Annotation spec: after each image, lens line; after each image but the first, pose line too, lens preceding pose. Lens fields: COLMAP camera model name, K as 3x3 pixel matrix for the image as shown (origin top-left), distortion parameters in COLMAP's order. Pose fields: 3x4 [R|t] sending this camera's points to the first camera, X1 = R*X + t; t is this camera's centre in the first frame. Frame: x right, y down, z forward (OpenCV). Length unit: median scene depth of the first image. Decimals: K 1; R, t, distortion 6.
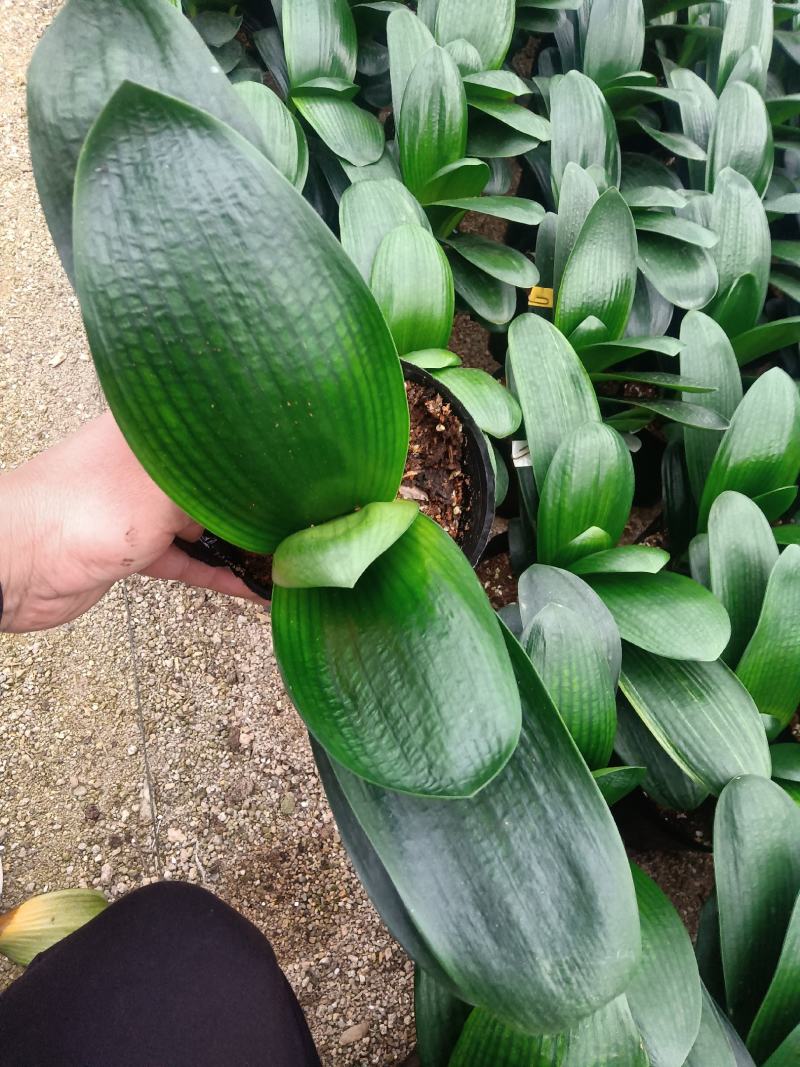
lens RADIAL K [[777.2, 0, 400.0], [0, 777.2, 533.5], [0, 0, 1]] dist [-0.003525, -0.009515]
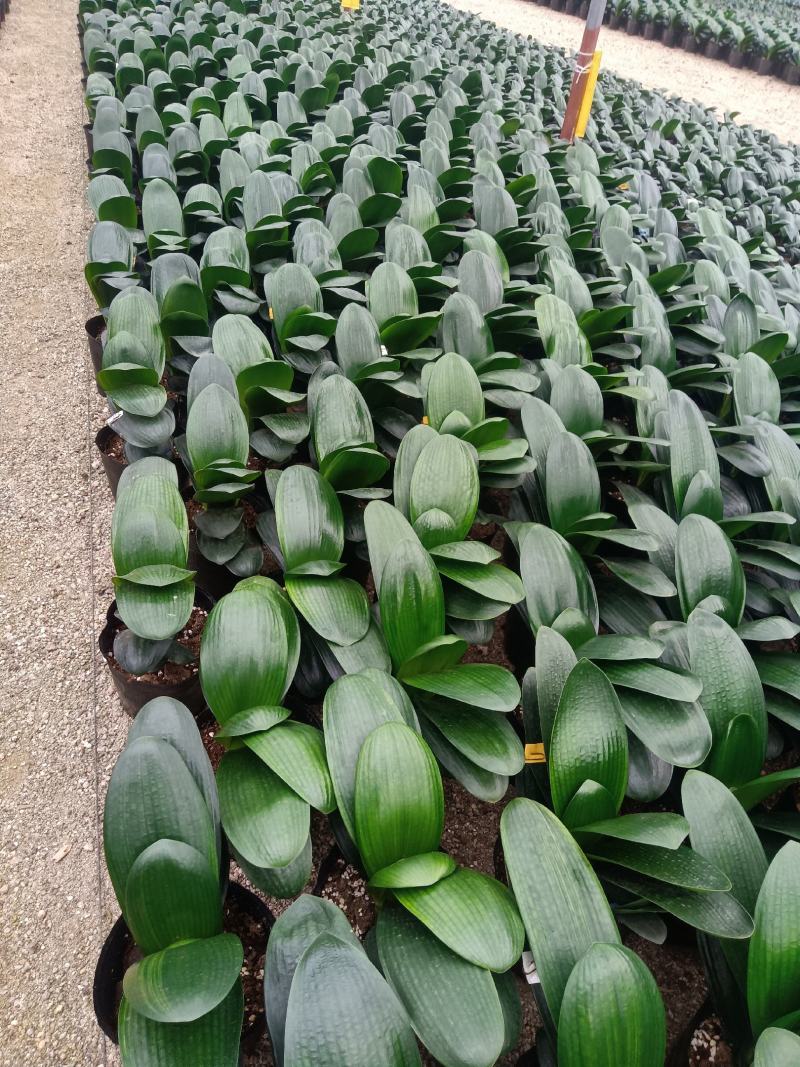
lens RADIAL K [[759.4, 0, 400.0], [0, 759.4, 533.5], [0, 0, 1]] dist [0.053939, -0.063369]
pose [[0.992506, -0.112215, -0.048370, 0.091740], [0.086907, 0.926491, -0.366145, -0.231609], [0.085902, 0.359197, 0.929300, -0.024854]]
